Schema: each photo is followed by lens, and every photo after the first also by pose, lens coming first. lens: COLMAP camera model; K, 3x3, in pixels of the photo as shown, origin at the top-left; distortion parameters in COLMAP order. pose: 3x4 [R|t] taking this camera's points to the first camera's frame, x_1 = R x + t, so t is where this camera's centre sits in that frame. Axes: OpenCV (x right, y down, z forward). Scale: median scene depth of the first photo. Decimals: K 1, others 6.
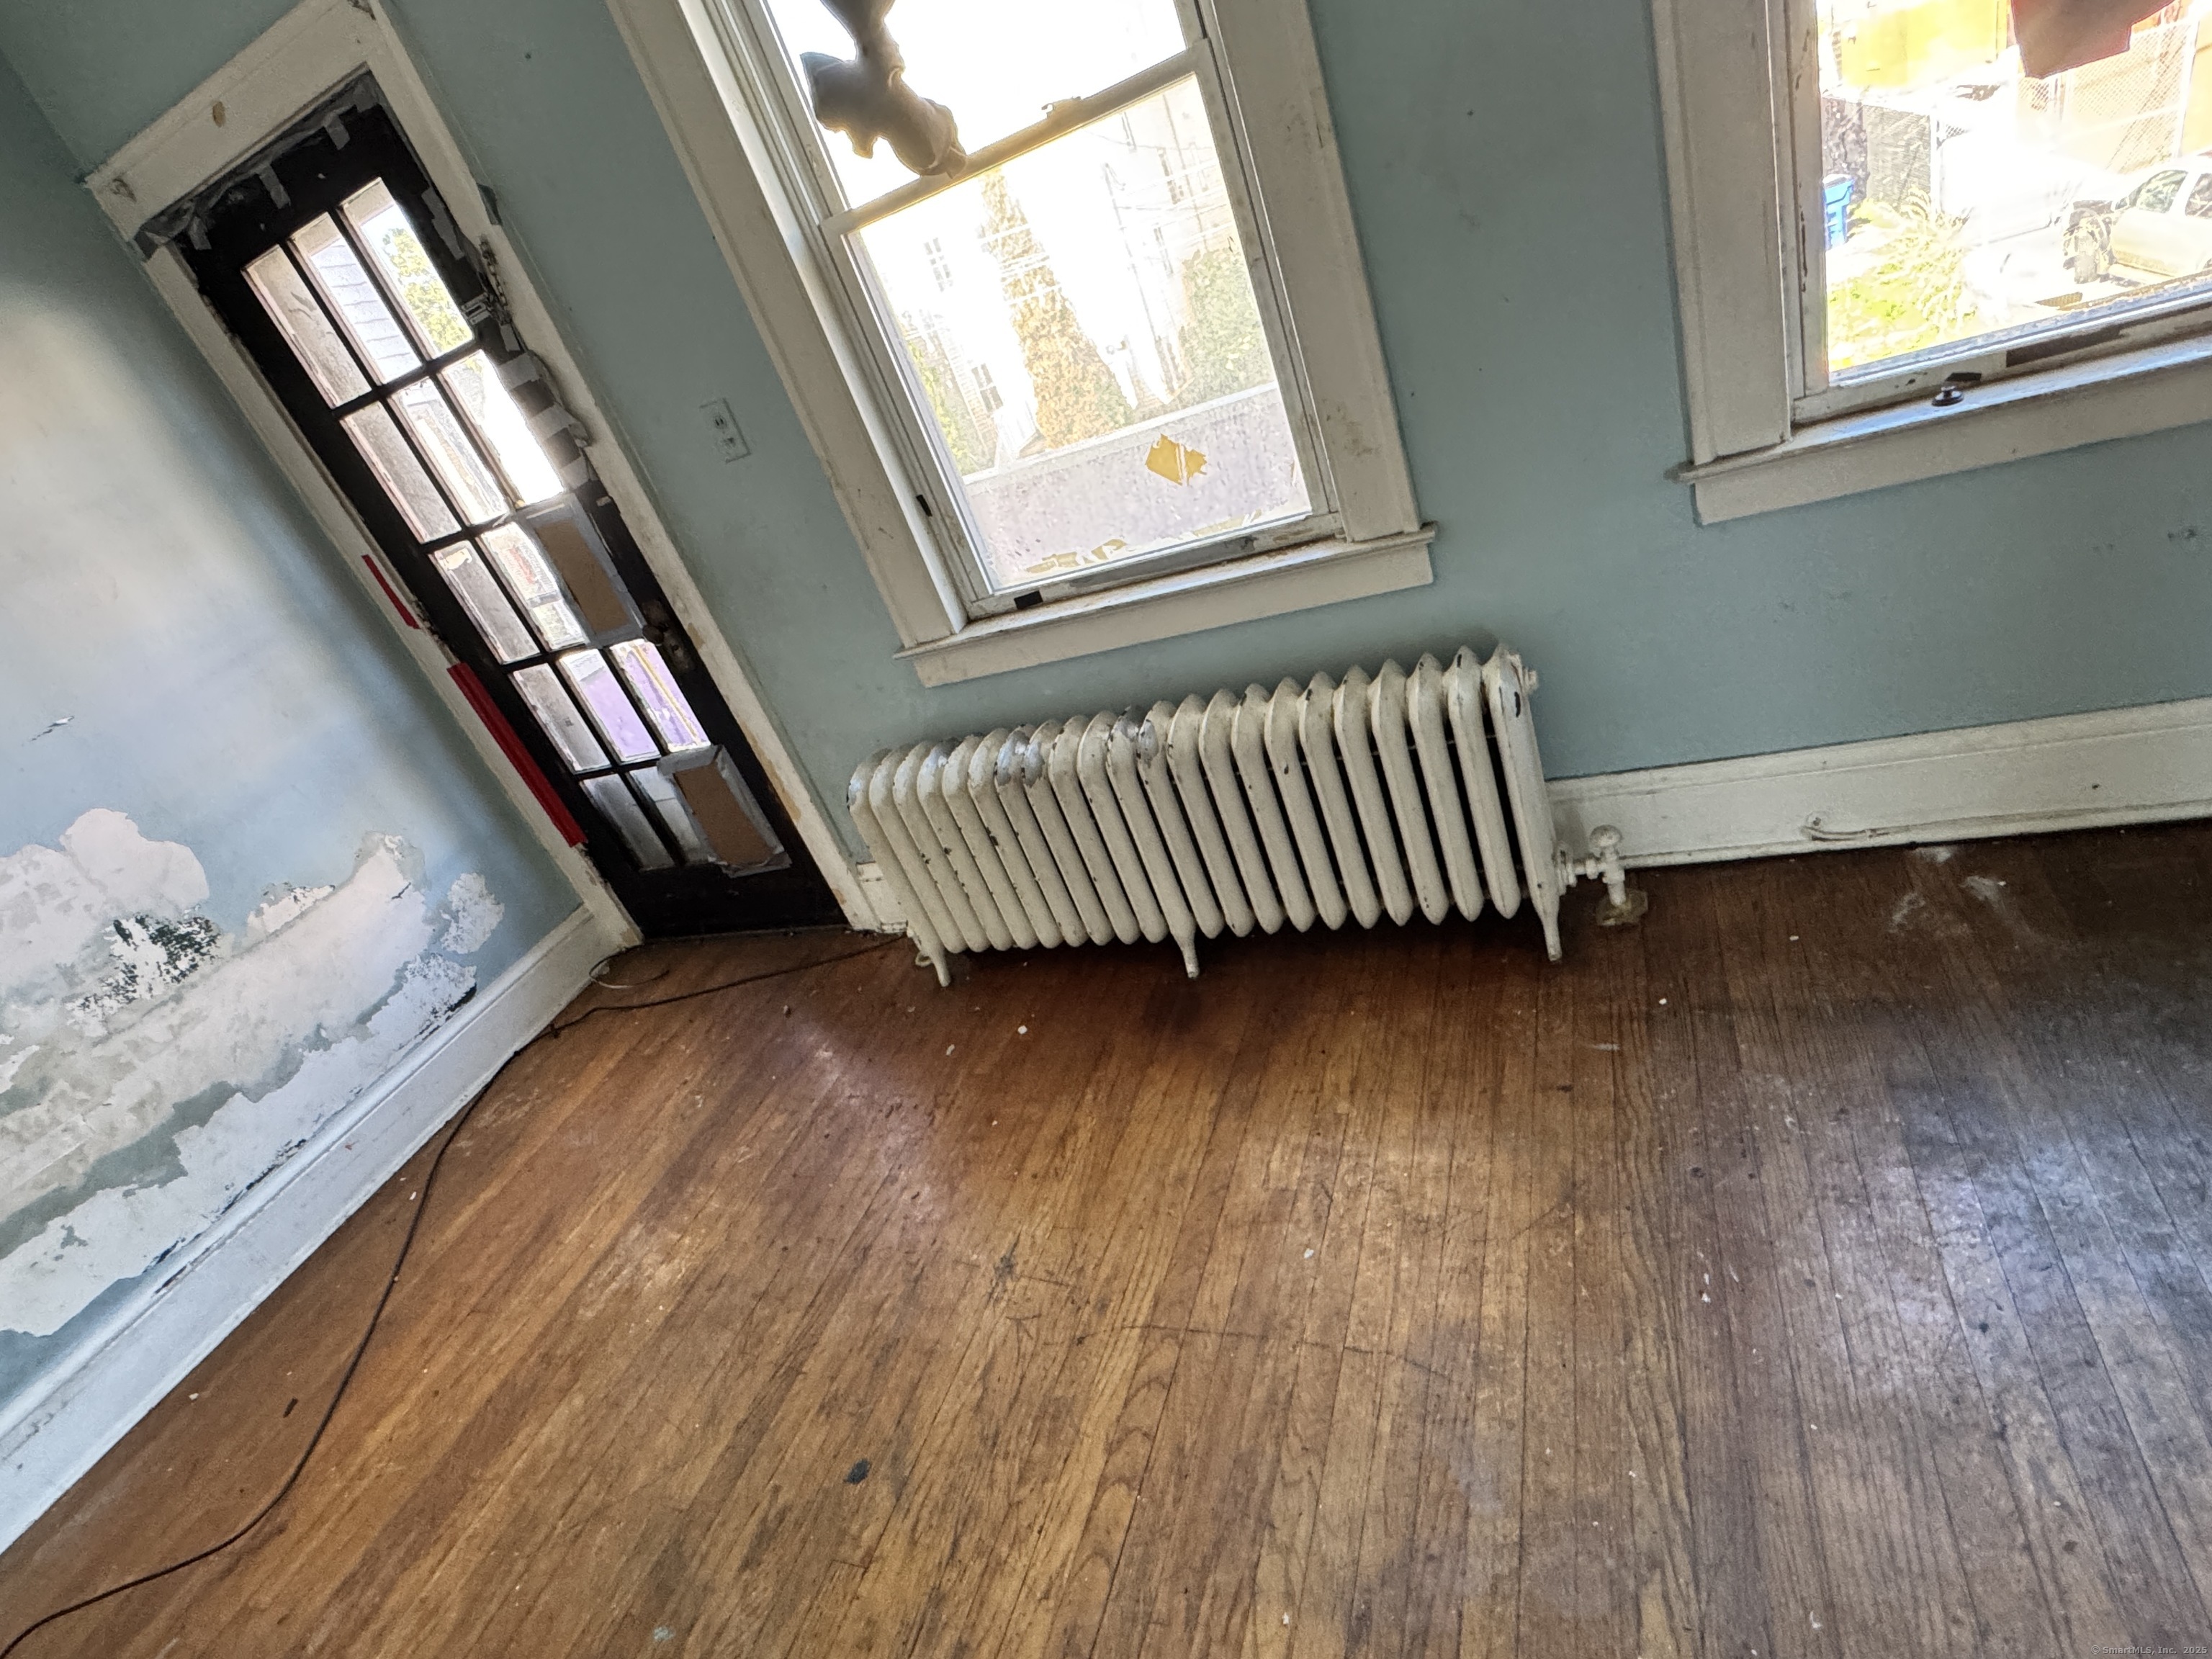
lens RADIAL K [[1081.4, 0, 1104.6], [0, 1081.4, 825.1], [0, 0, 1]] dist [-0.003093, -0.000145]
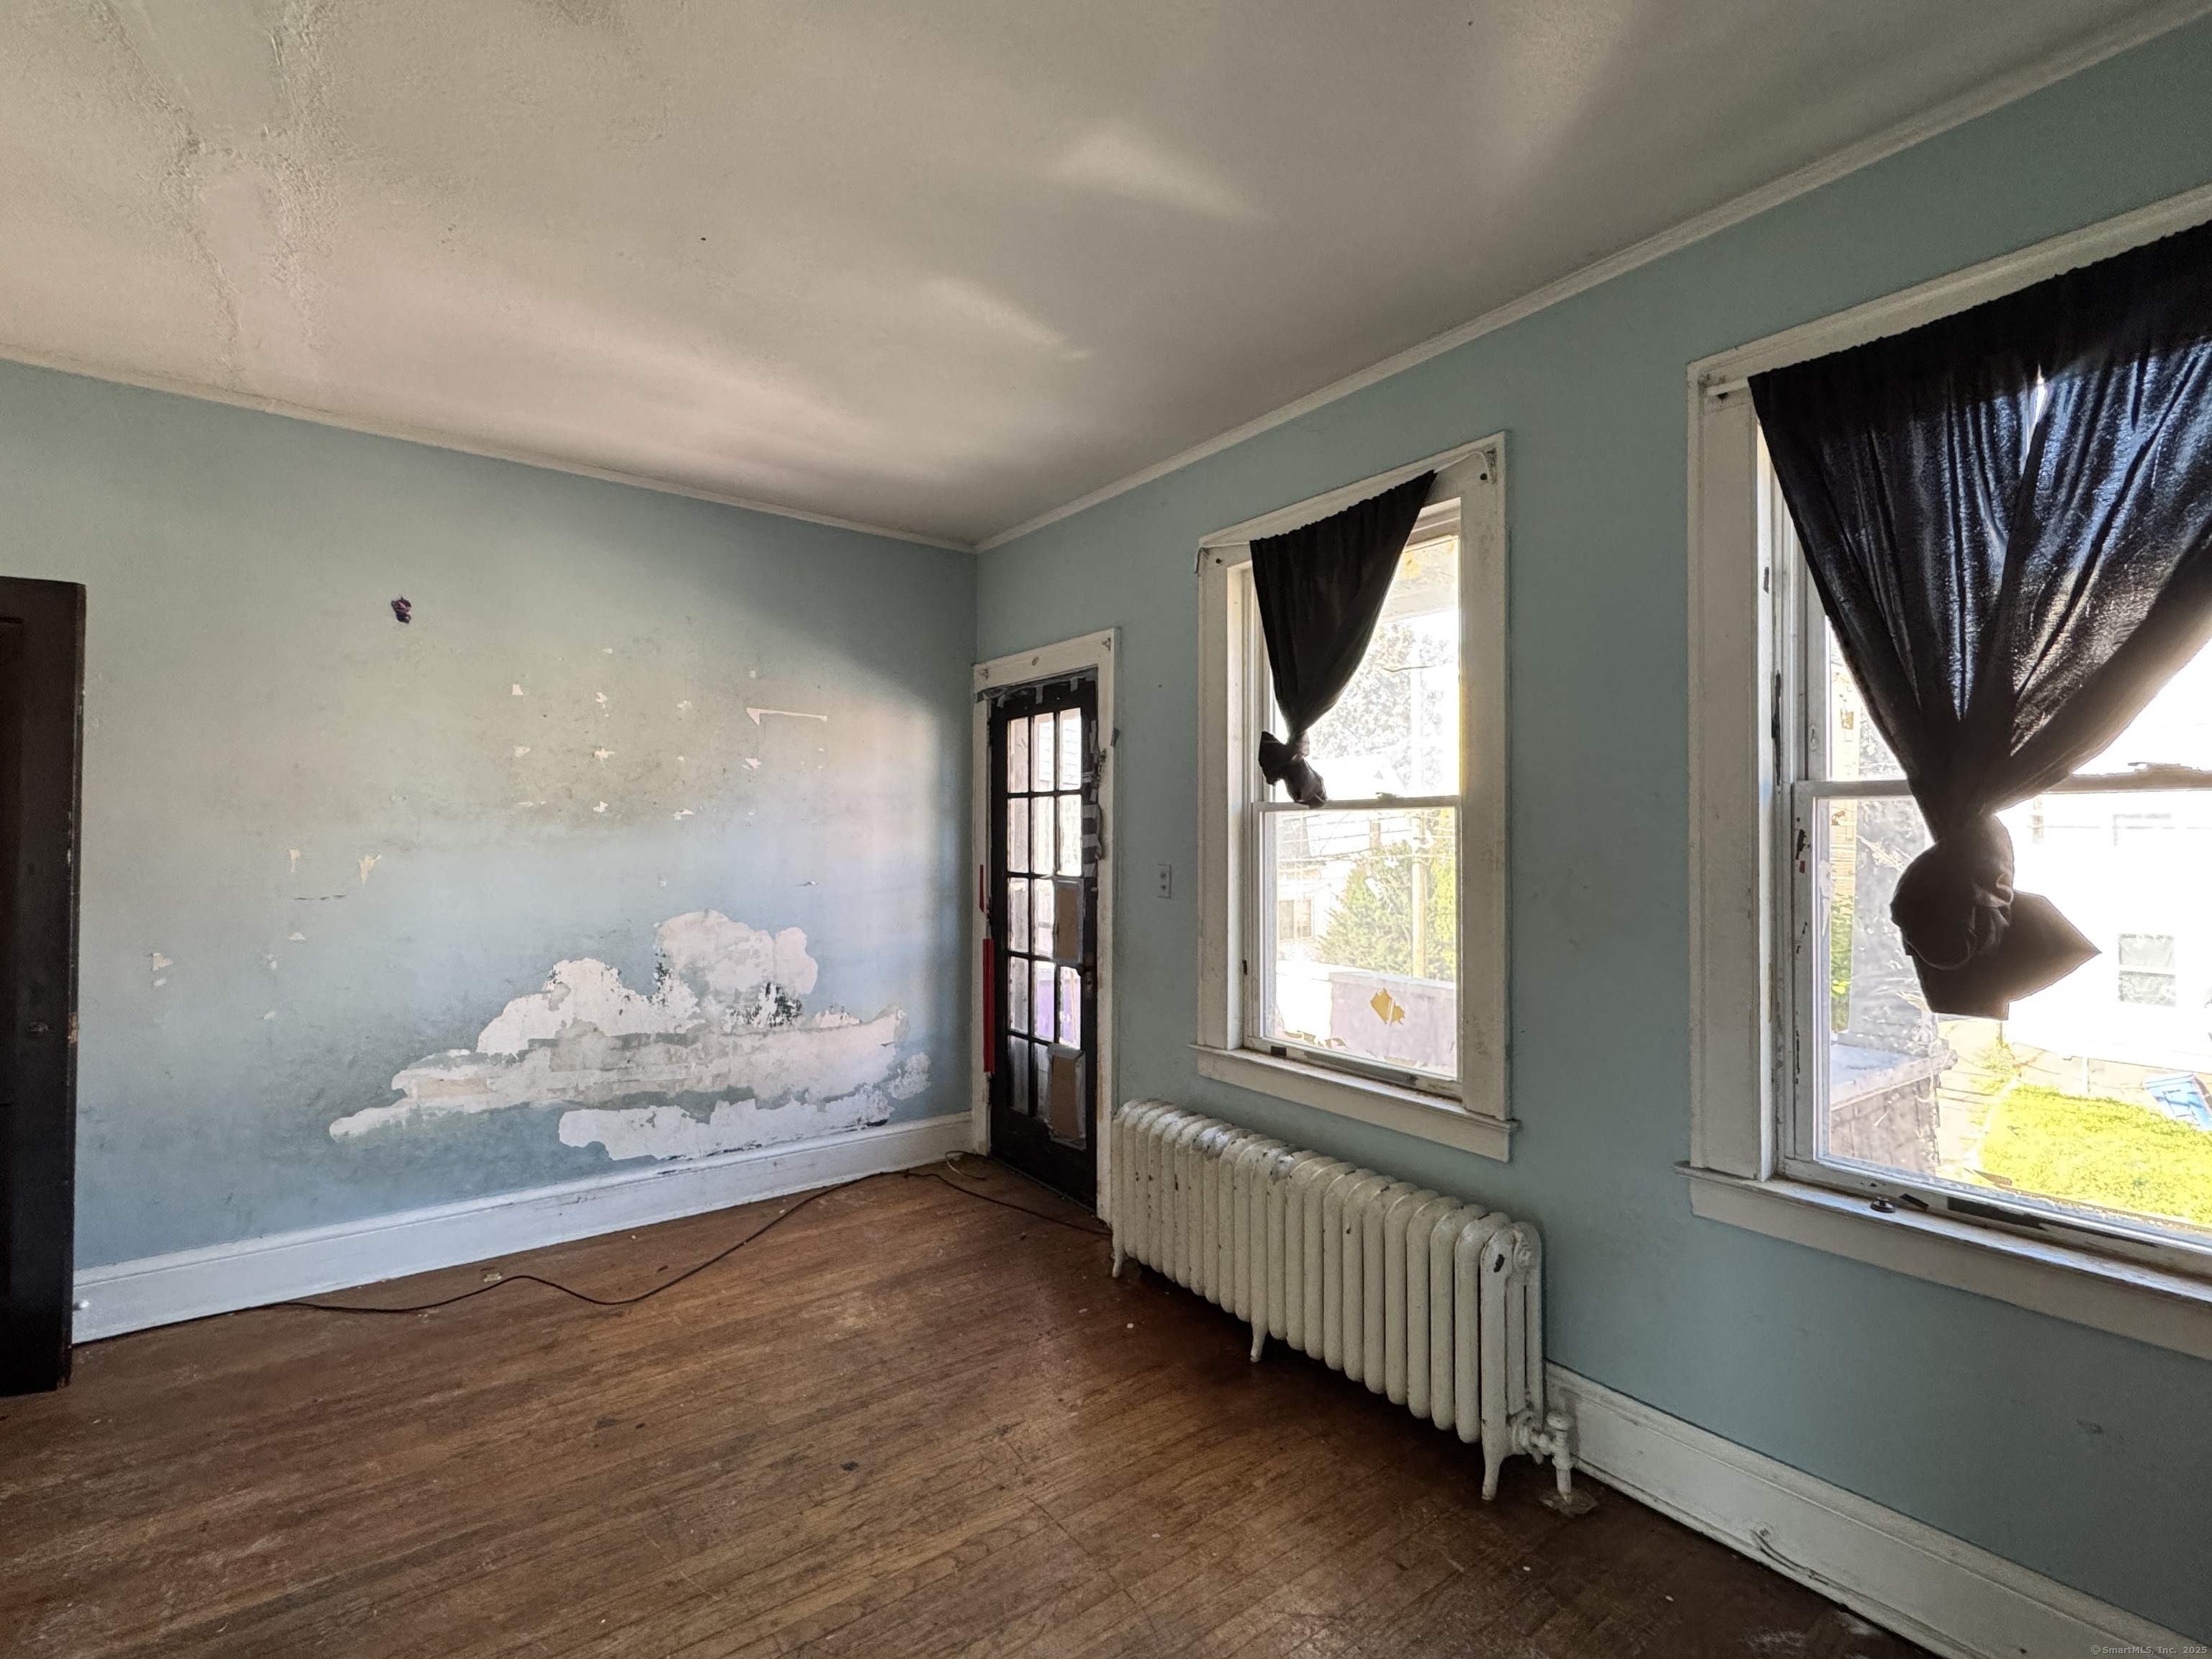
lens RADIAL K [[989.5, 0, 1097.3], [0, 989.5, 829.2], [0, 0, 1]] dist [-0.004374, 0.000461]
pose [[0.785845, 0.332168, -0.521644, 0.357557], [-0.511631, 0.823033, -0.246678, 0.002347], [0.347392, 0.460740, 0.816724, -0.346129]]
